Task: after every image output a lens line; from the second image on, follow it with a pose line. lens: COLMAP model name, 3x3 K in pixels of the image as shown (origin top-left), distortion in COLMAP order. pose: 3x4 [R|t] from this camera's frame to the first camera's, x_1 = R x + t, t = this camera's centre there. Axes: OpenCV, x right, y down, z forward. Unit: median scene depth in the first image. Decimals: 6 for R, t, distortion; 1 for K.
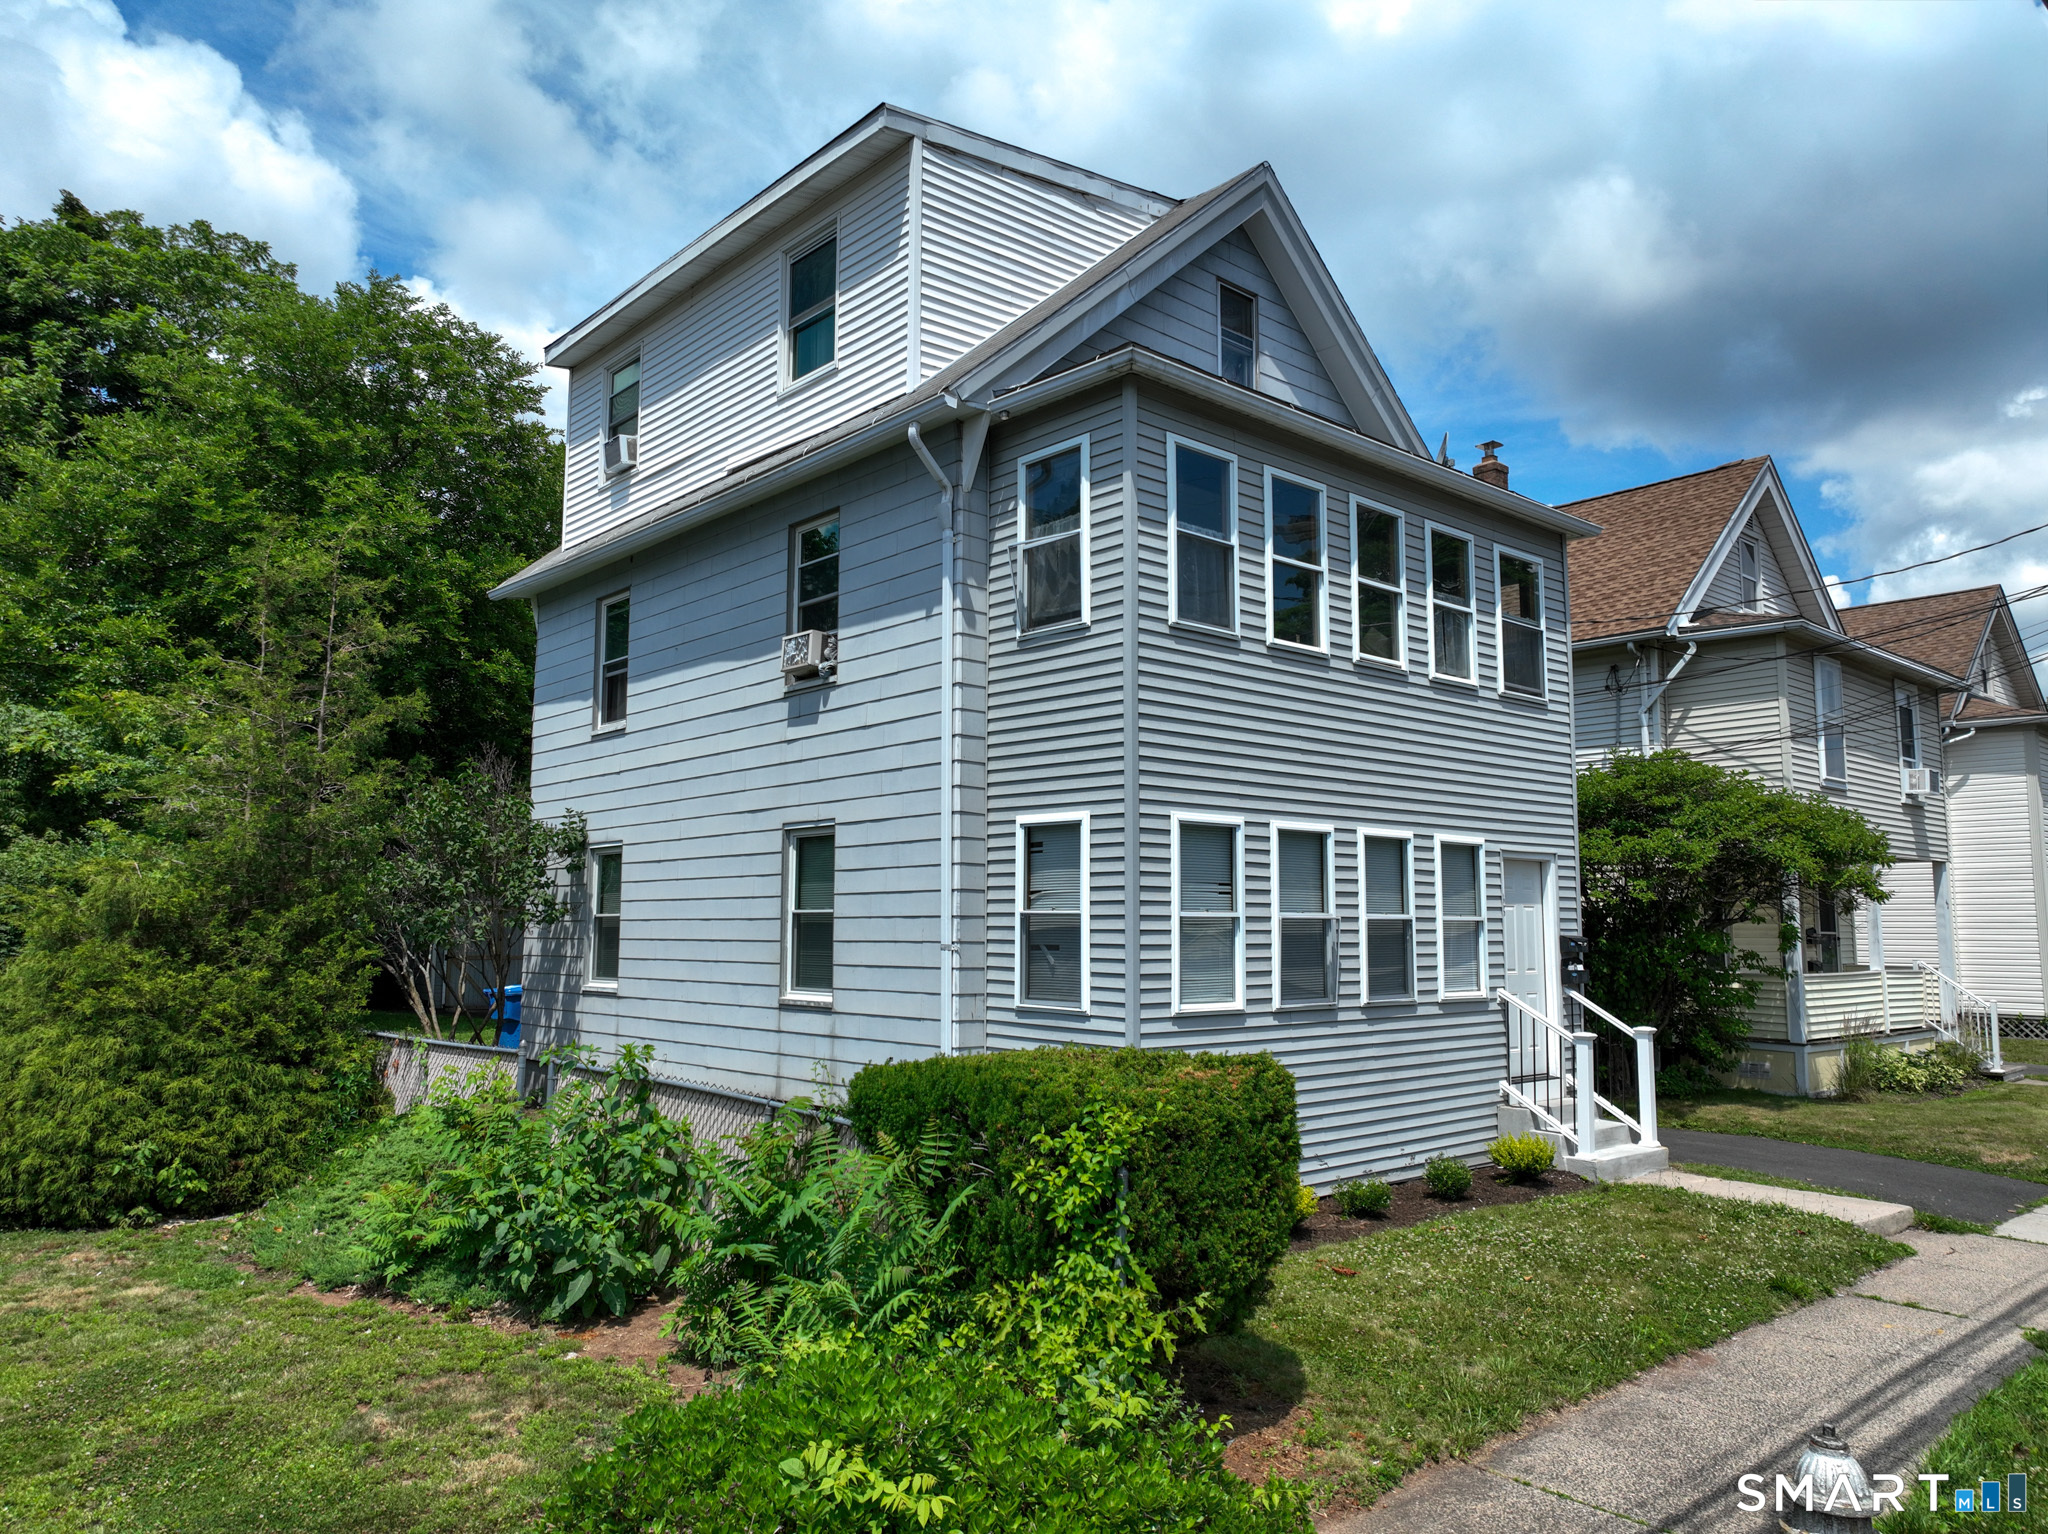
lens RADIAL K [[1445.1, 0, 1012.3], [0, 1445.1, 768.4], [0, 0, 1]] dist [-0.013305, 0.026798]
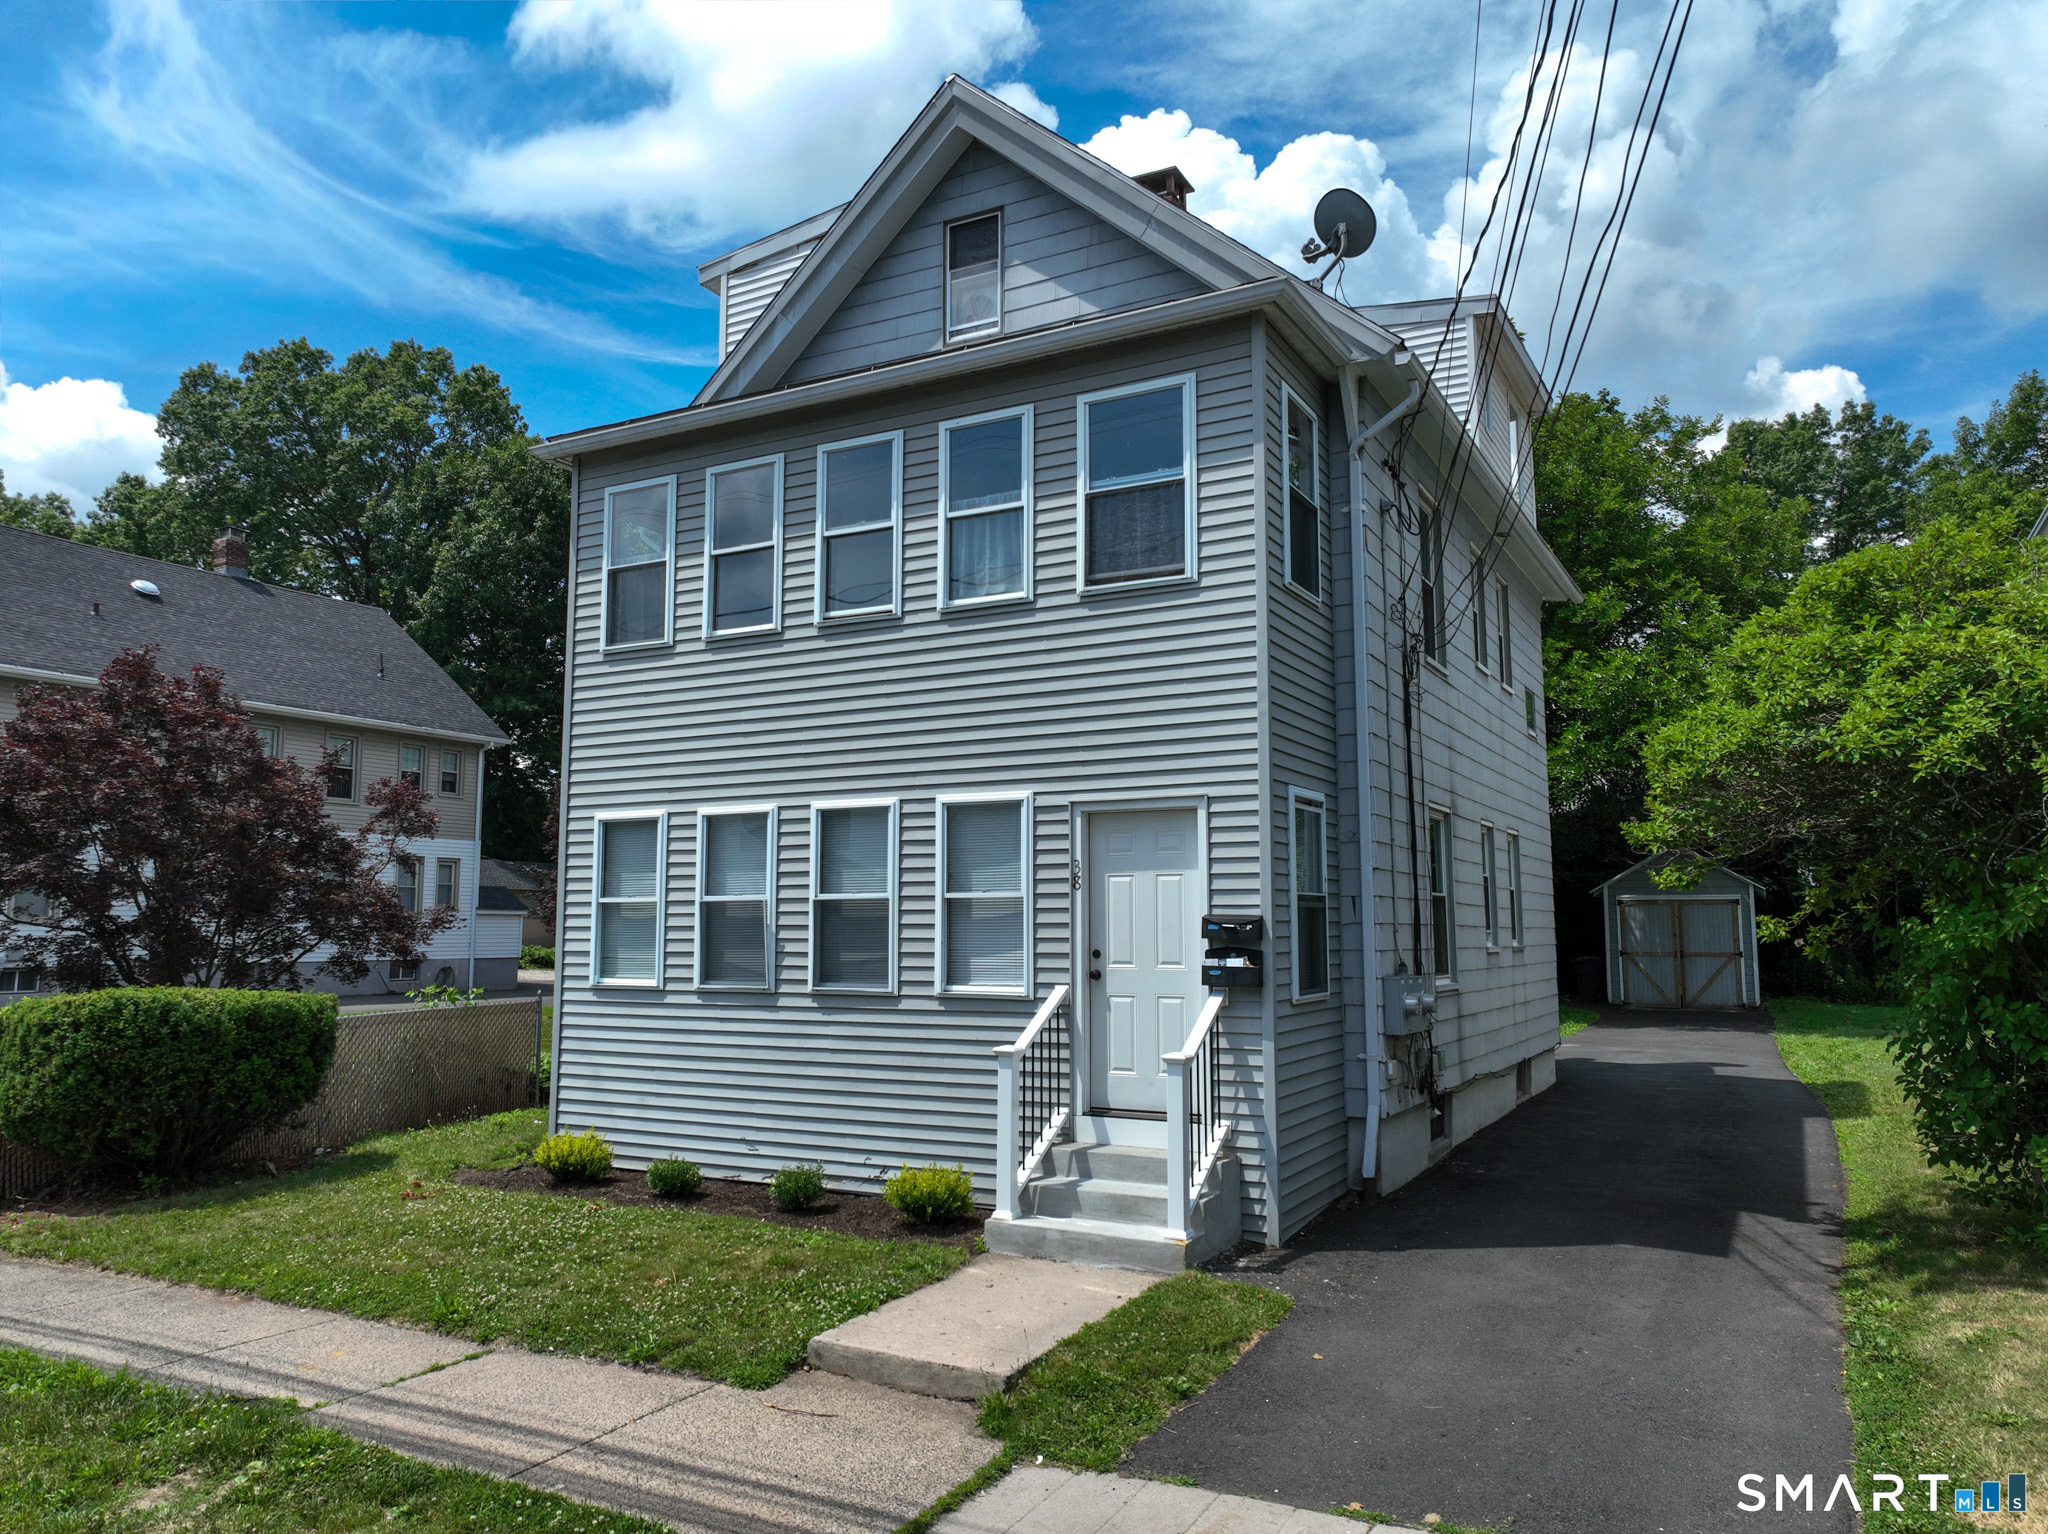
lens RADIAL K [[1445.1, 0, 1025.6], [0, 1445.1, 764.0], [0, 0, 1]] dist [-0.013305, 0.026798]
pose [[0.344426, -0.110511, -0.932287, 1.144551], [0.107931, 0.991124, -0.077611, 0.102463], [0.932589, -0.073892, 0.353296, 0.787715]]
